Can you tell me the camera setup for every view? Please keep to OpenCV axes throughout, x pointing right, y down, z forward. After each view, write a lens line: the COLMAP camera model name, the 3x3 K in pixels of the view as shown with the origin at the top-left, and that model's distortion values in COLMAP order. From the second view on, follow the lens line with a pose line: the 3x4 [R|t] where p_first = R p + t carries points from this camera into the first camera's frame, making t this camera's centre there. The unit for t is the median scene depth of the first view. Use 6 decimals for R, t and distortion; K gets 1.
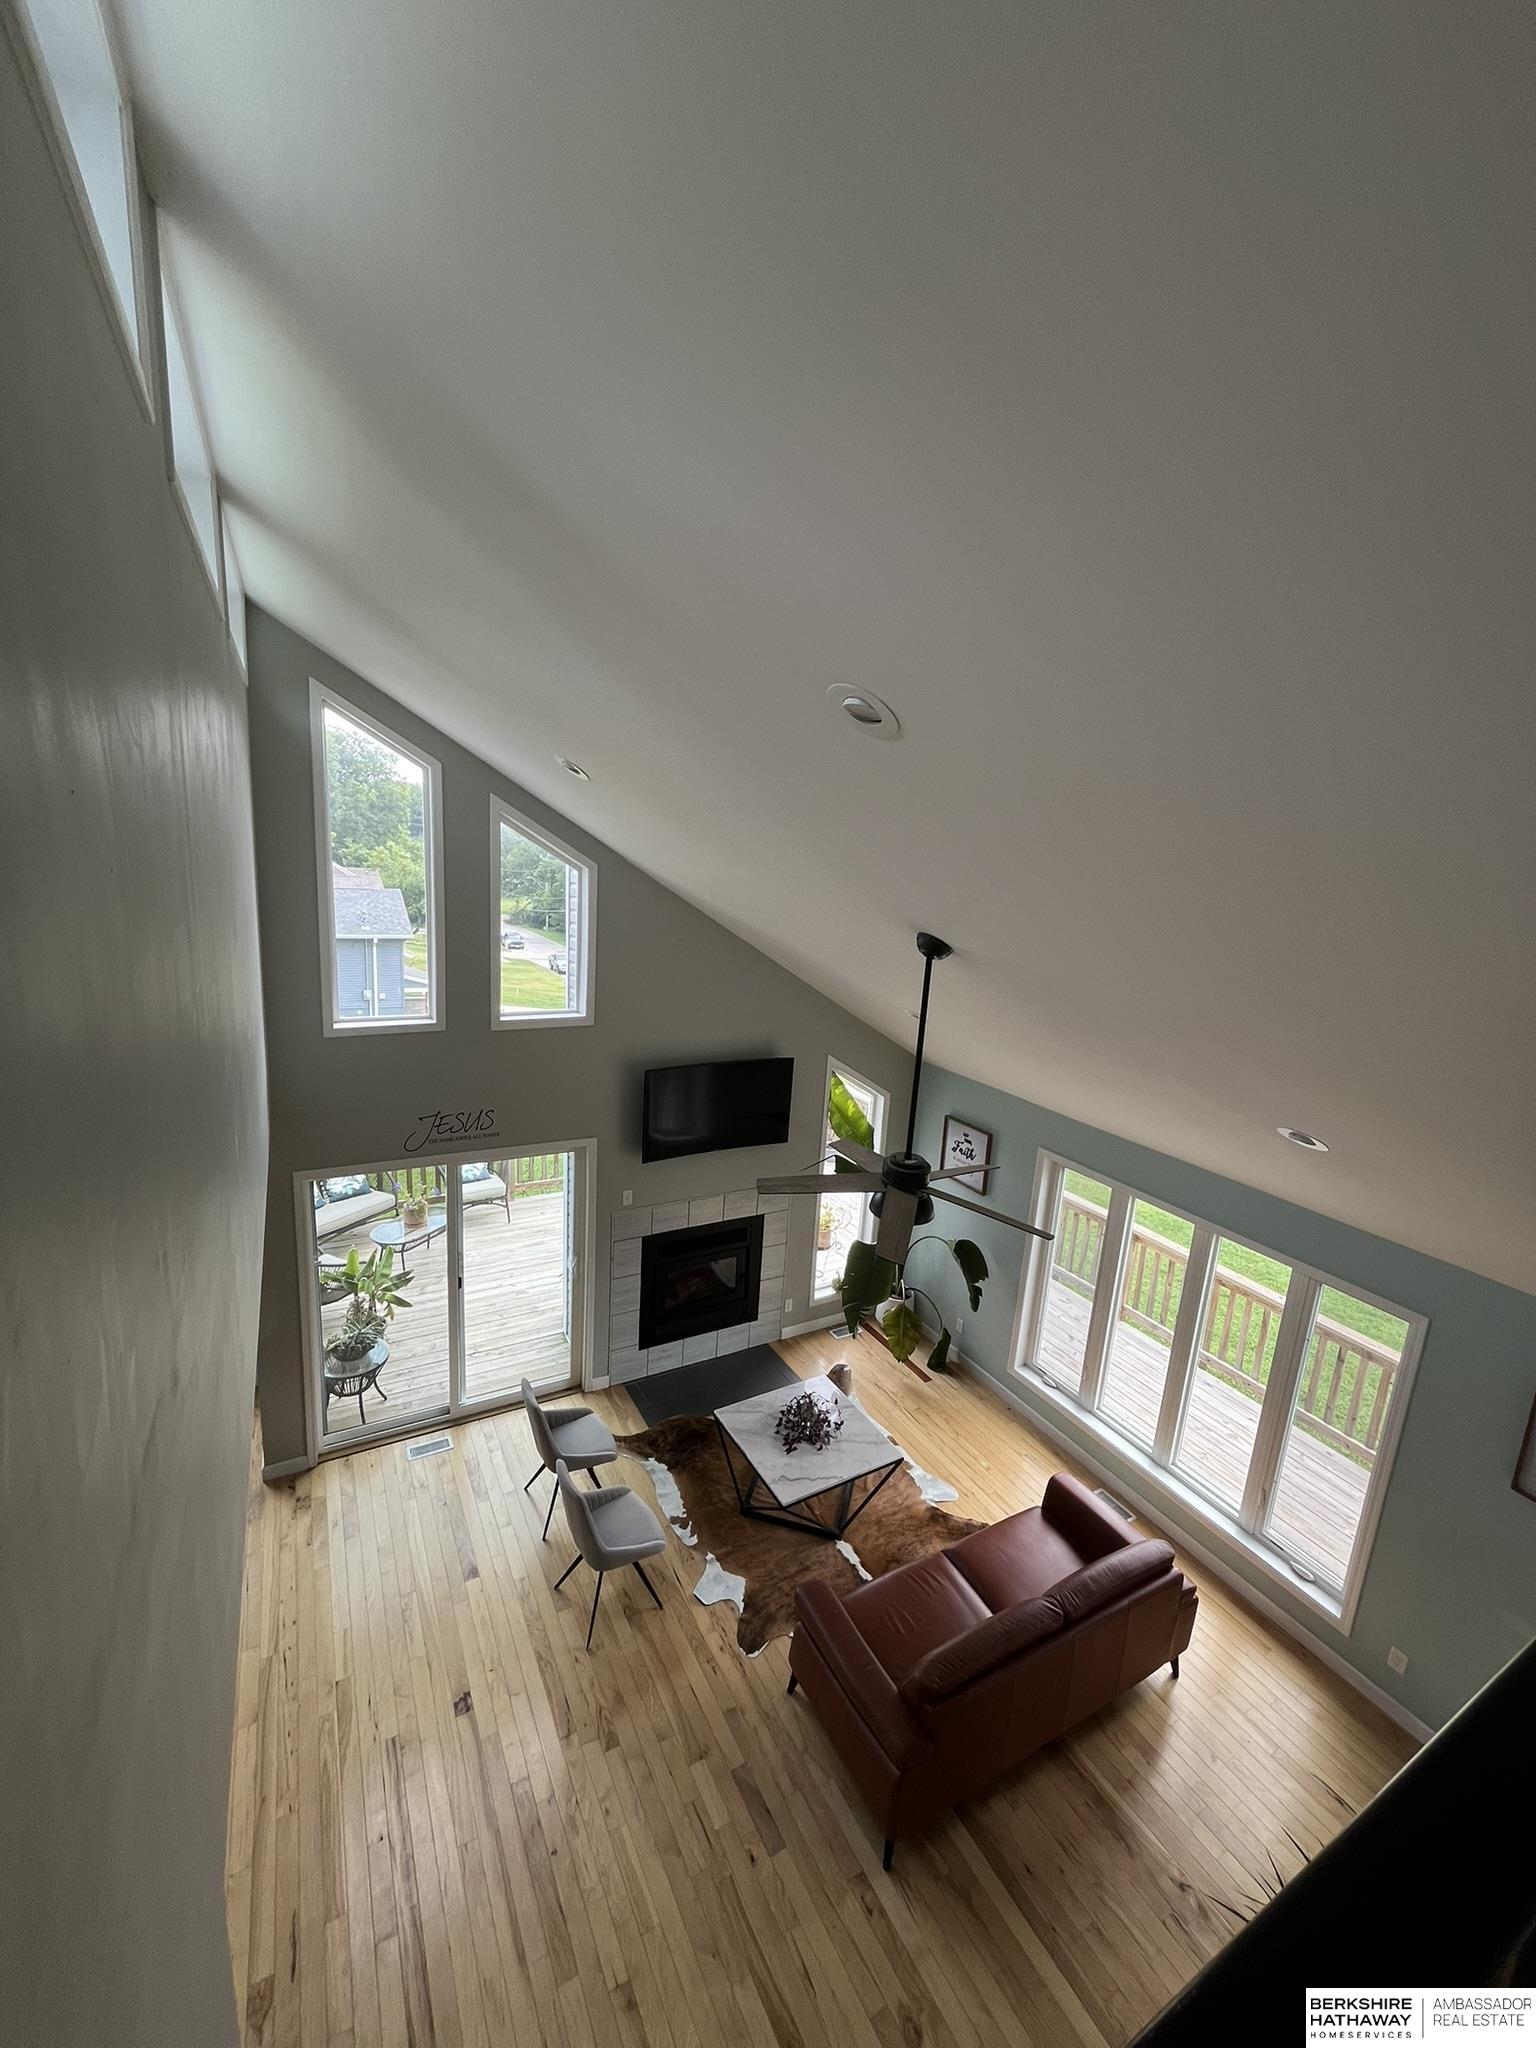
lens RADIAL K [[825.8, 0, 774.3], [0, 825.8, 1024.4], [0, 0, 1]] dist [-0.002341, 0.000867]
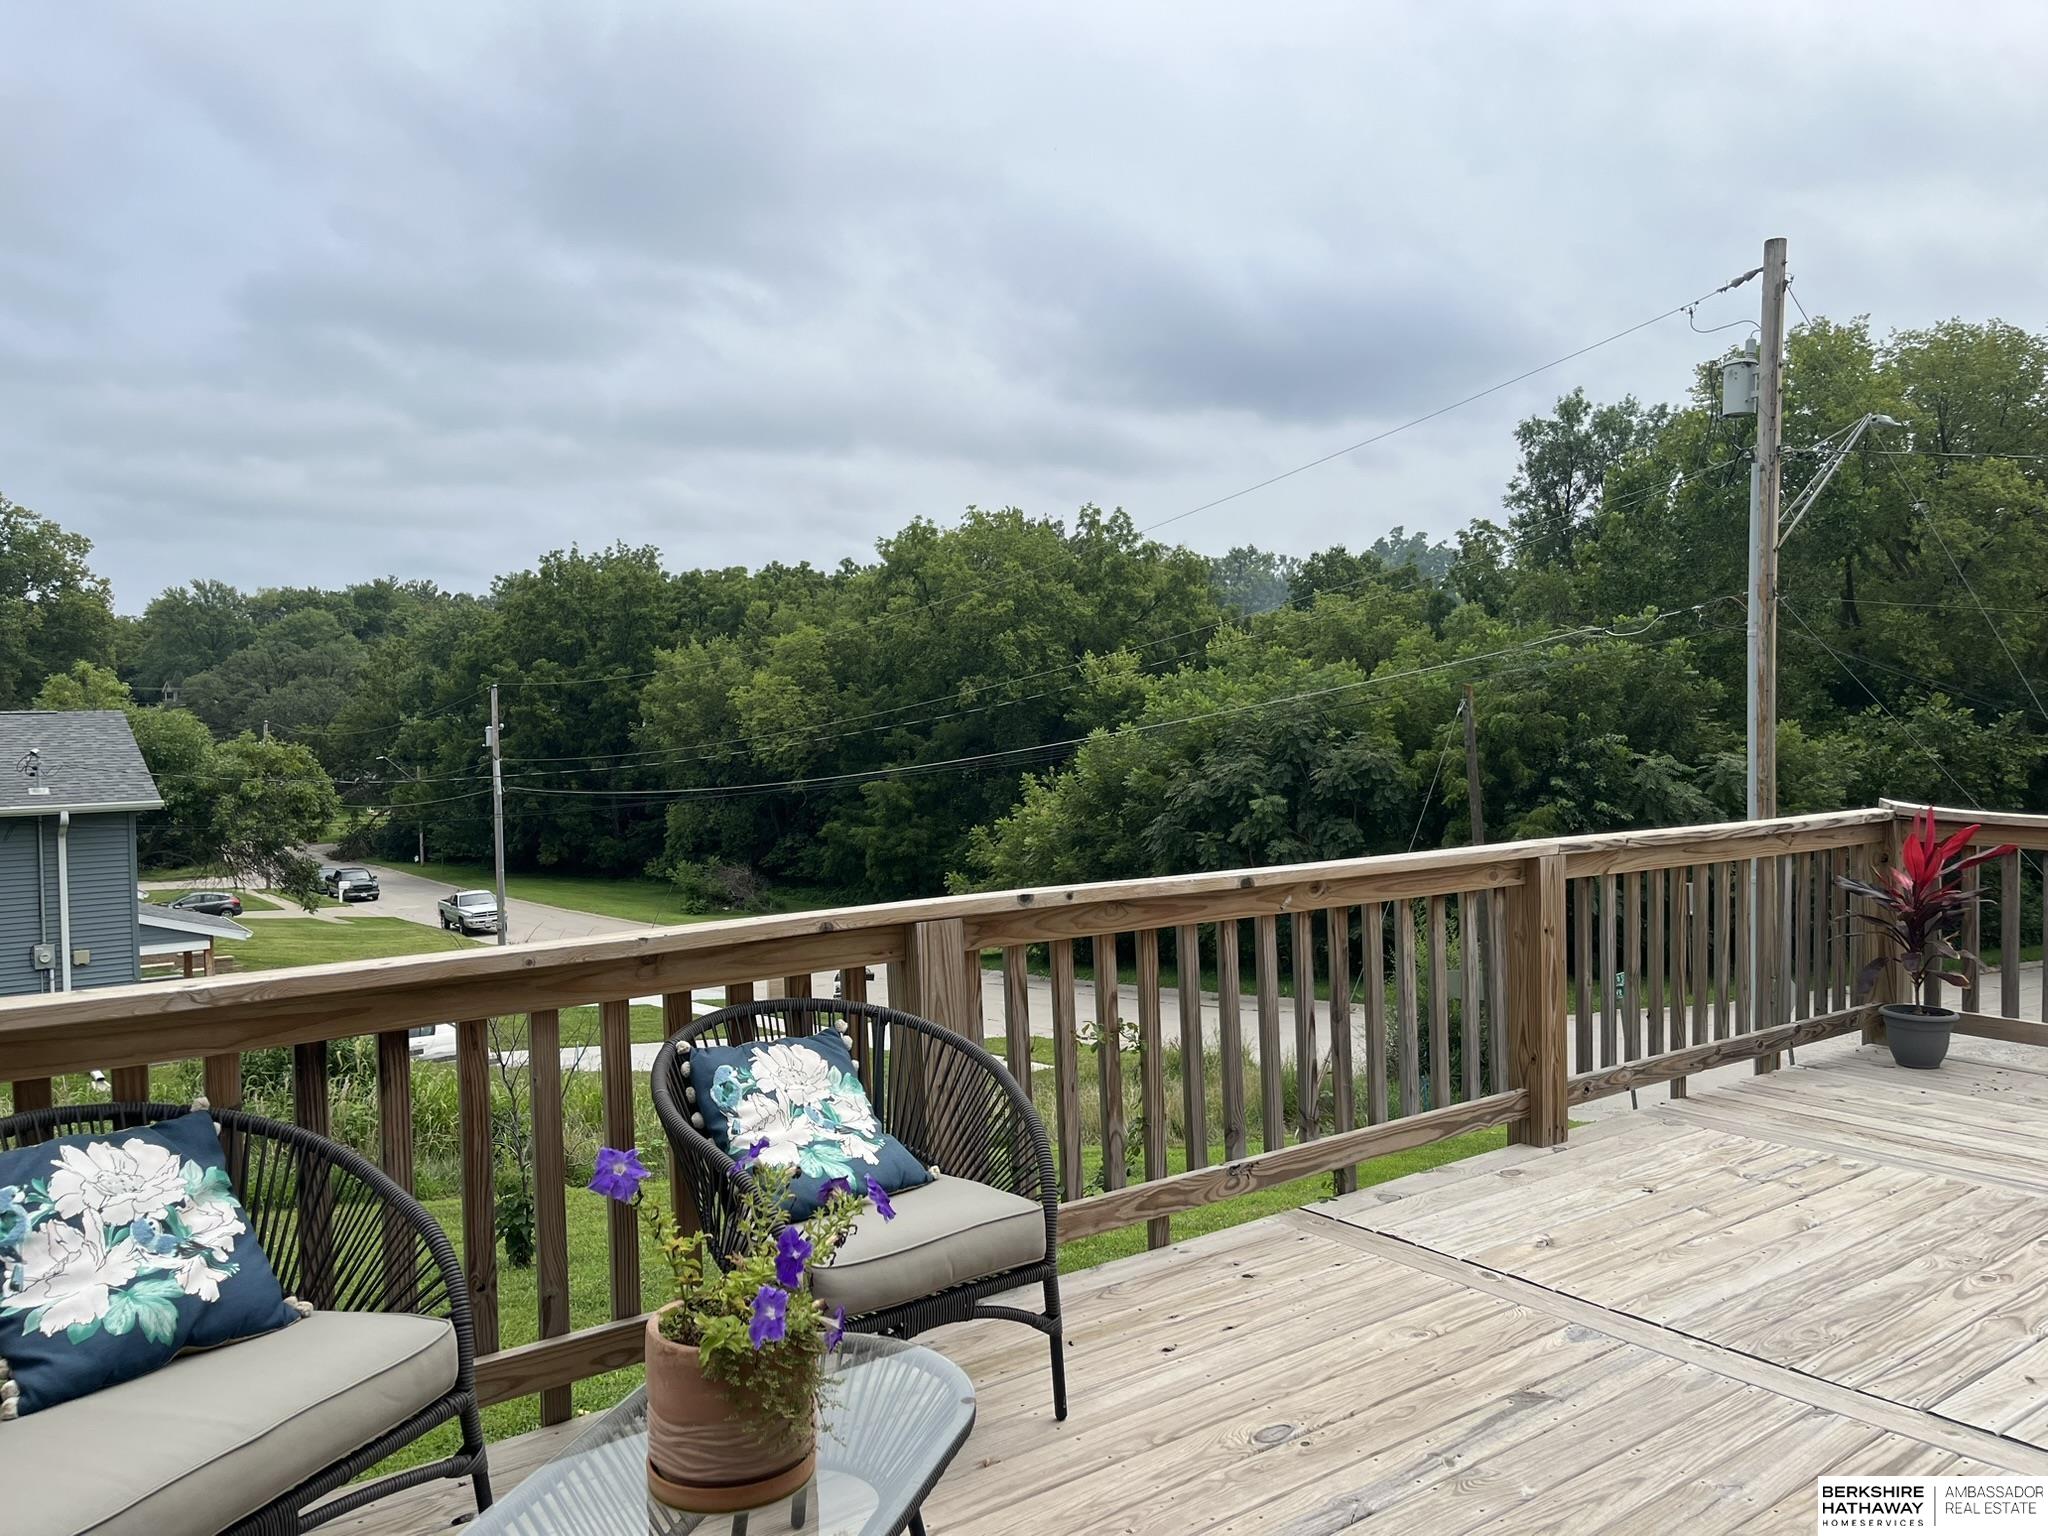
lens RADIAL K [[1552.6, 0, 1042.4], [0, 1552.6, 770.8], [0, 0, 1]] dist [0.057900, -0.075018]
pose [[0.988567, -0.082633, 0.126122, -0.503363], [0.101682, 0.982986, -0.152969, 0.216043], [-0.111336, 0.164044, 0.980150, 0.902798]]
